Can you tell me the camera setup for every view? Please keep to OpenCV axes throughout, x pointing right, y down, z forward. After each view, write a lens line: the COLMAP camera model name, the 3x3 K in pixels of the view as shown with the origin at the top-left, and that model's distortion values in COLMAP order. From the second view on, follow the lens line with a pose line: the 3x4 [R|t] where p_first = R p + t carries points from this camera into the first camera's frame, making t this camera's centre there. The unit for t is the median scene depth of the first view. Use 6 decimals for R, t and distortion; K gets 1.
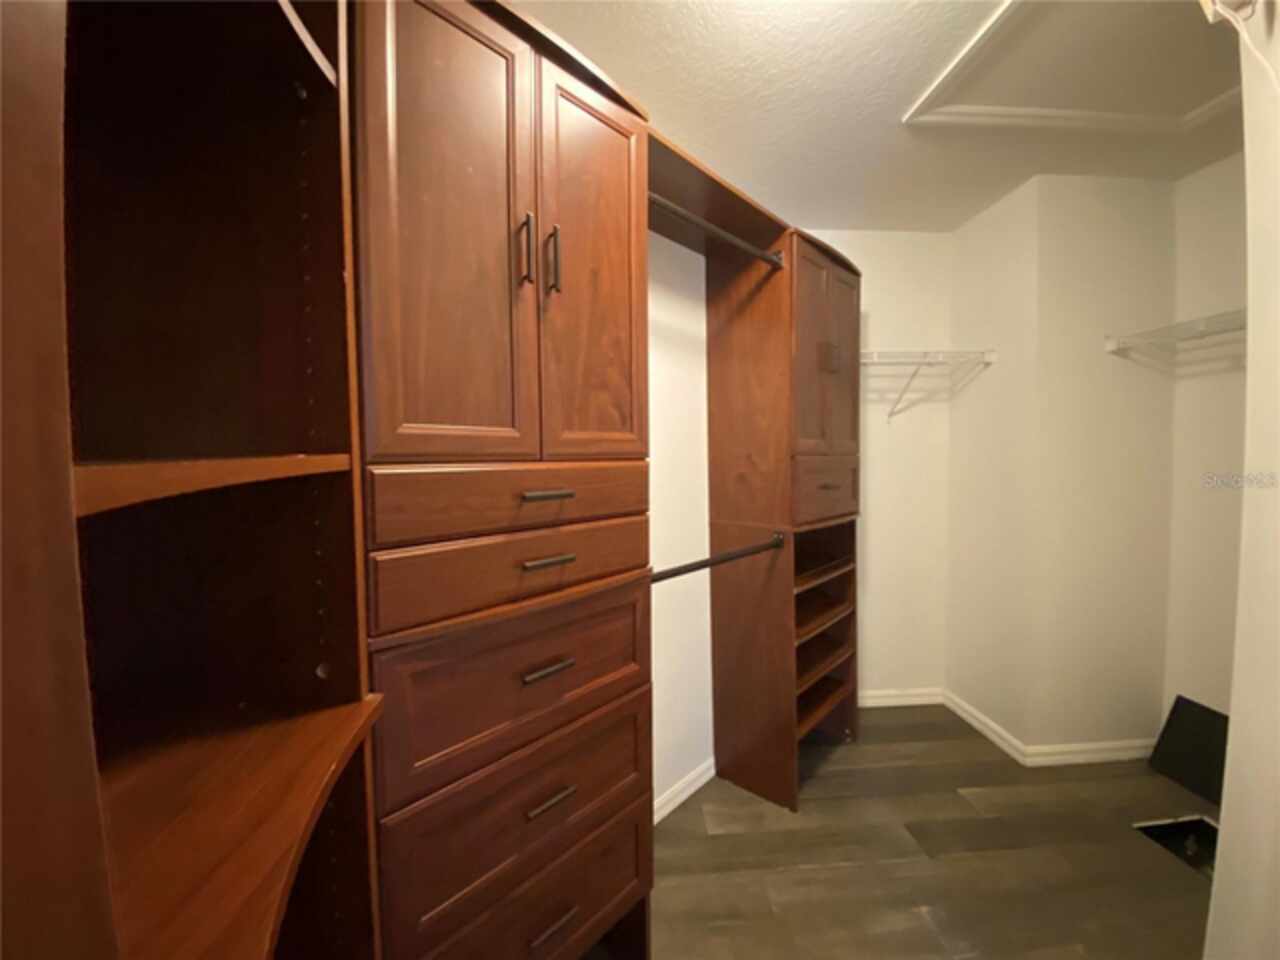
lens RADIAL K [[516.4, 0, 642.2], [0, 516.4, 472.4], [0, 0, 1]] dist [0.032061, -0.027208]
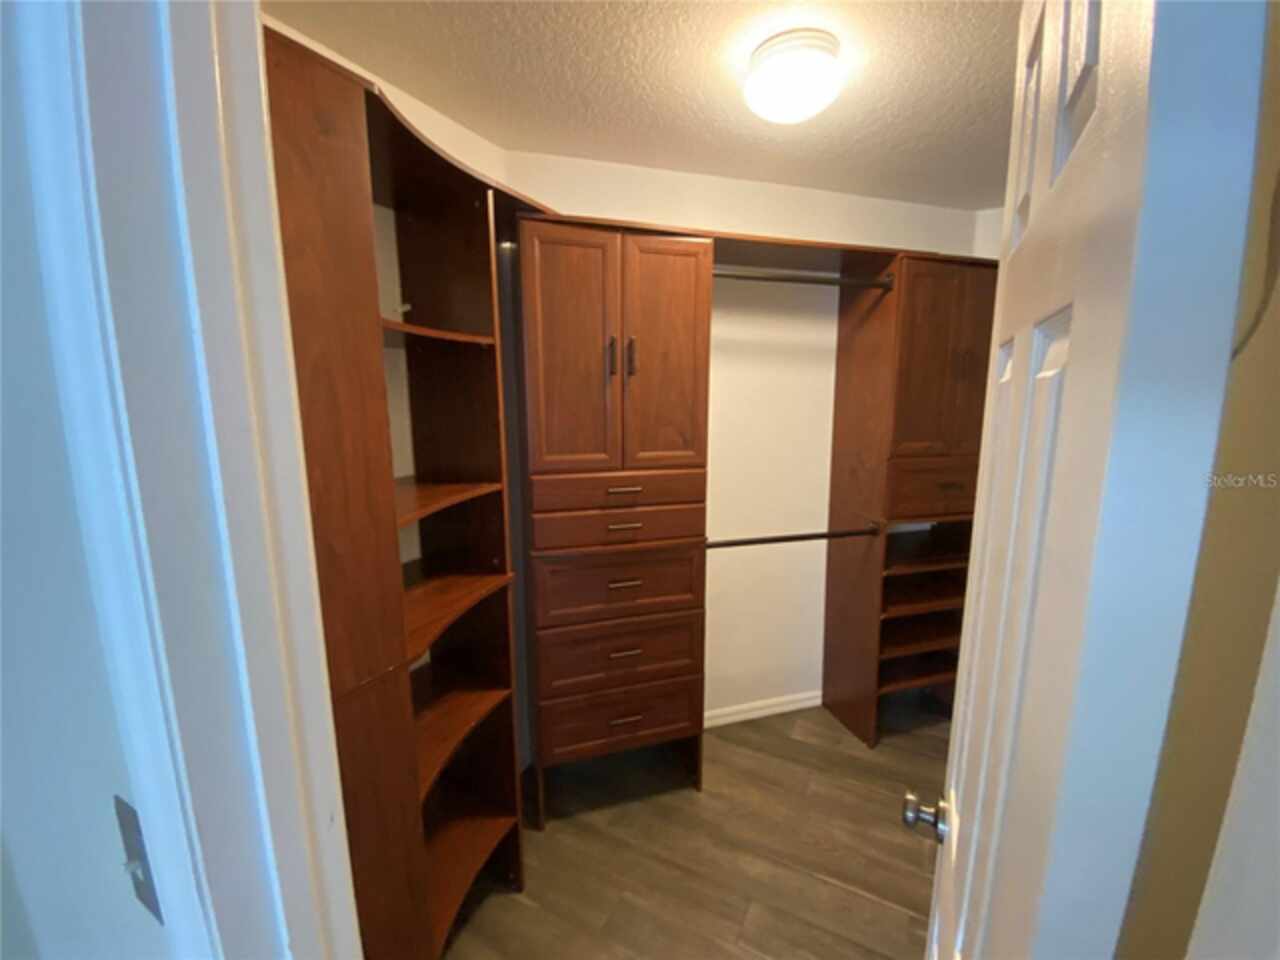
lens RADIAL K [[516.4, 0, 642.2], [0, 516.4, 472.4], [0, 0, 1]] dist [0.032061, -0.027208]
pose [[0.852230, 0.092943, -0.514845, 0.629458], [-0.028631, 0.990904, 0.131491, -0.204757], [0.522383, -0.097320, 0.847139, -0.382082]]
